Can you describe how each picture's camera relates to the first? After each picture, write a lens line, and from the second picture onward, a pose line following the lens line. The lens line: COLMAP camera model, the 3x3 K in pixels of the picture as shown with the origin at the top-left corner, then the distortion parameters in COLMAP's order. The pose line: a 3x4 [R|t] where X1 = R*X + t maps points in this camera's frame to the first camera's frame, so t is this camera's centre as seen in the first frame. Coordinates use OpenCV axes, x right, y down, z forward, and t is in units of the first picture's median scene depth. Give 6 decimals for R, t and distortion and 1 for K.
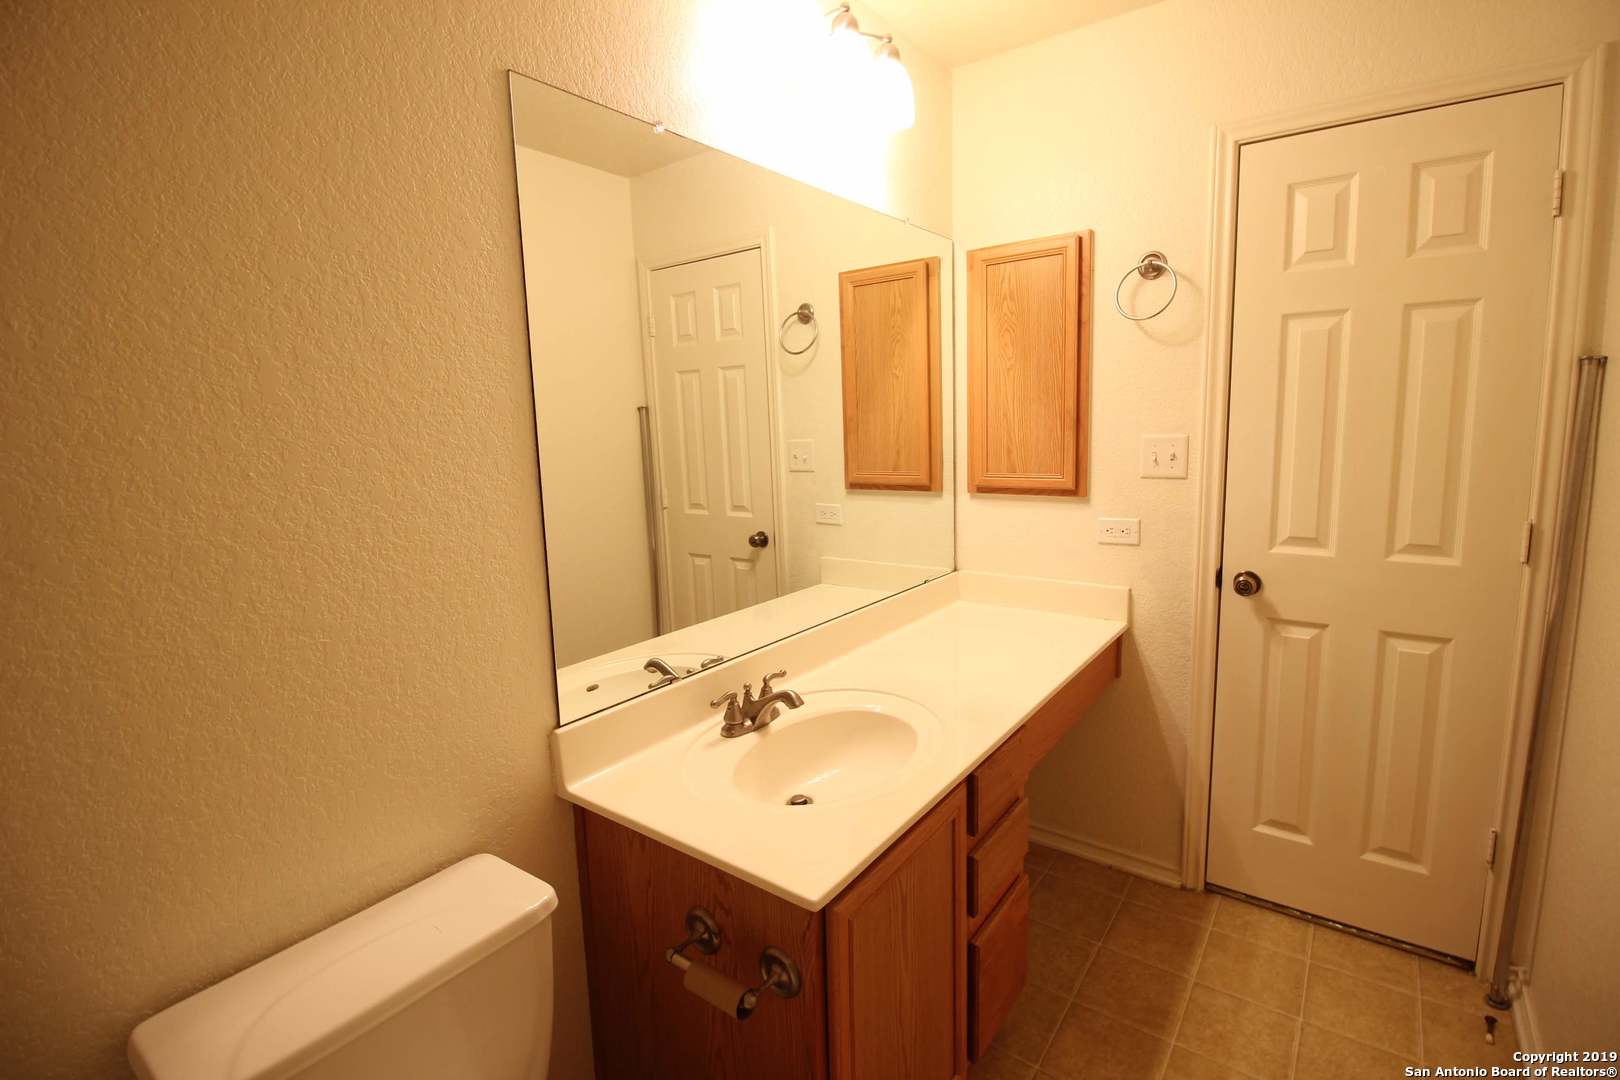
lens RADIAL K [[747.9, 0, 817.9], [0, 747.9, 527.3], [0, 0, 1]] dist [-0.000556, -0.012009]
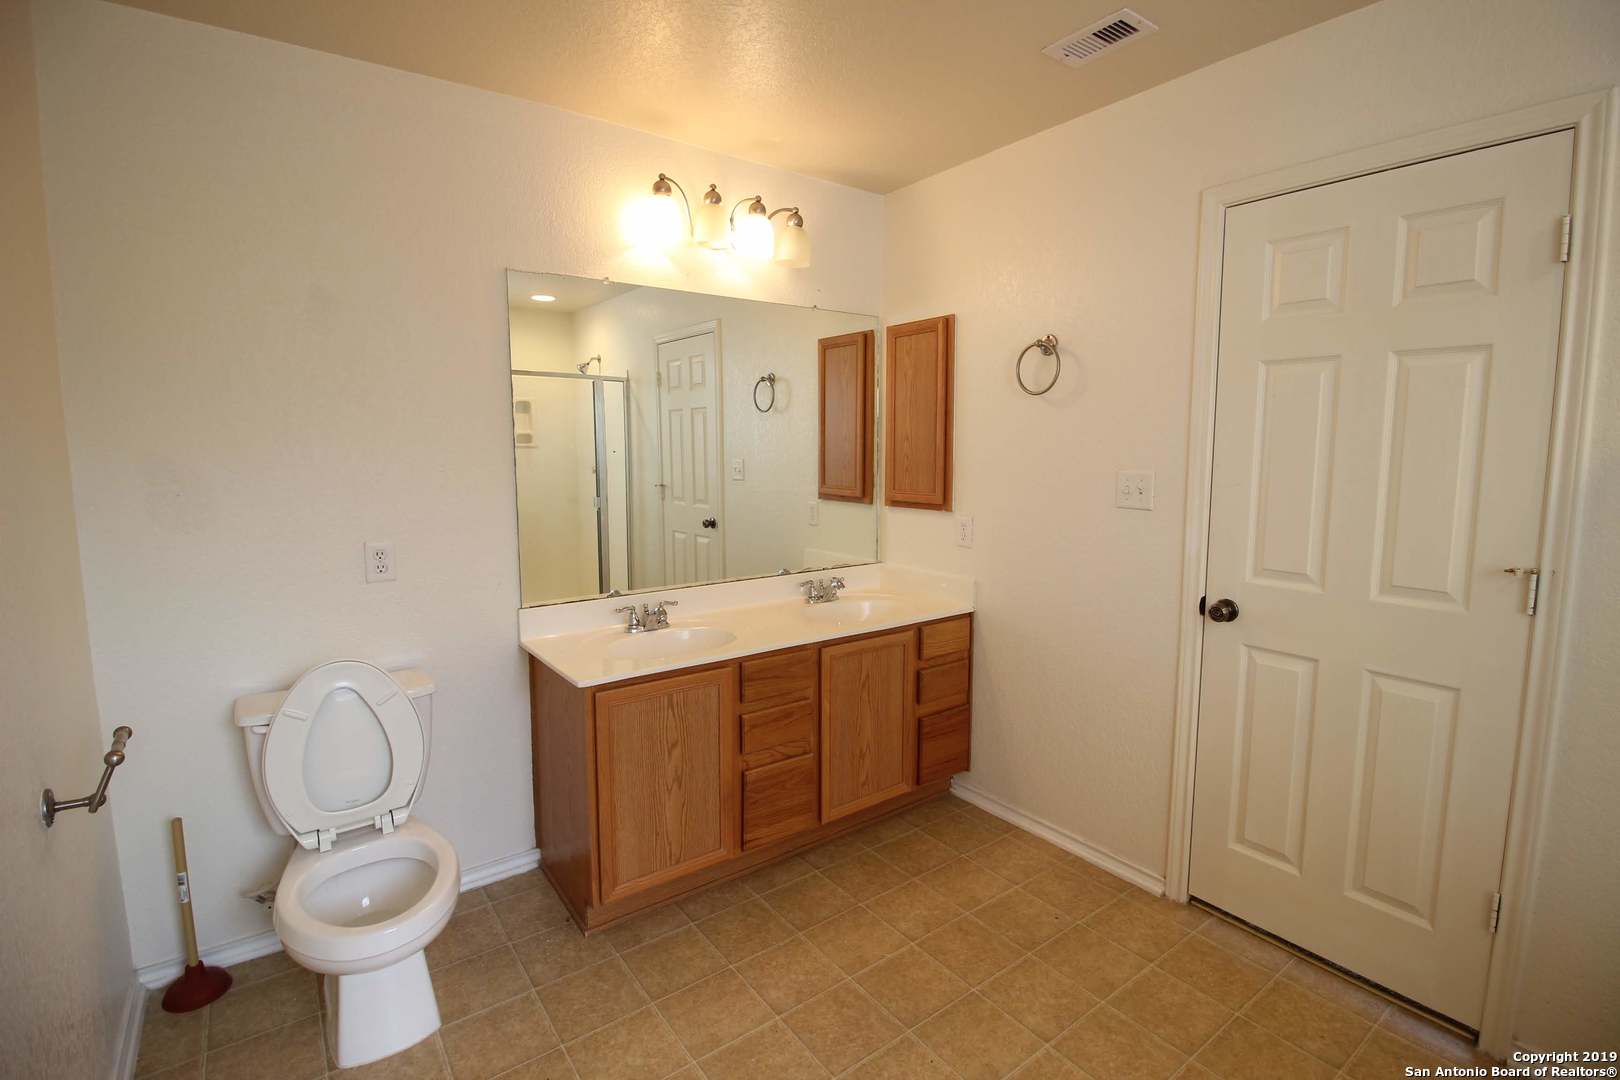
lens RADIAL K [[782.2, 0, 812.6], [0, 782.2, 532.5], [0, 0, 1]] dist [-0.001496, -0.000675]
pose [[0.957007, 0.065690, -0.282529, 0.347704], [-0.072982, 0.997215, -0.015351, 0.026167], [0.280733, 0.035311, 0.959136, -0.266921]]
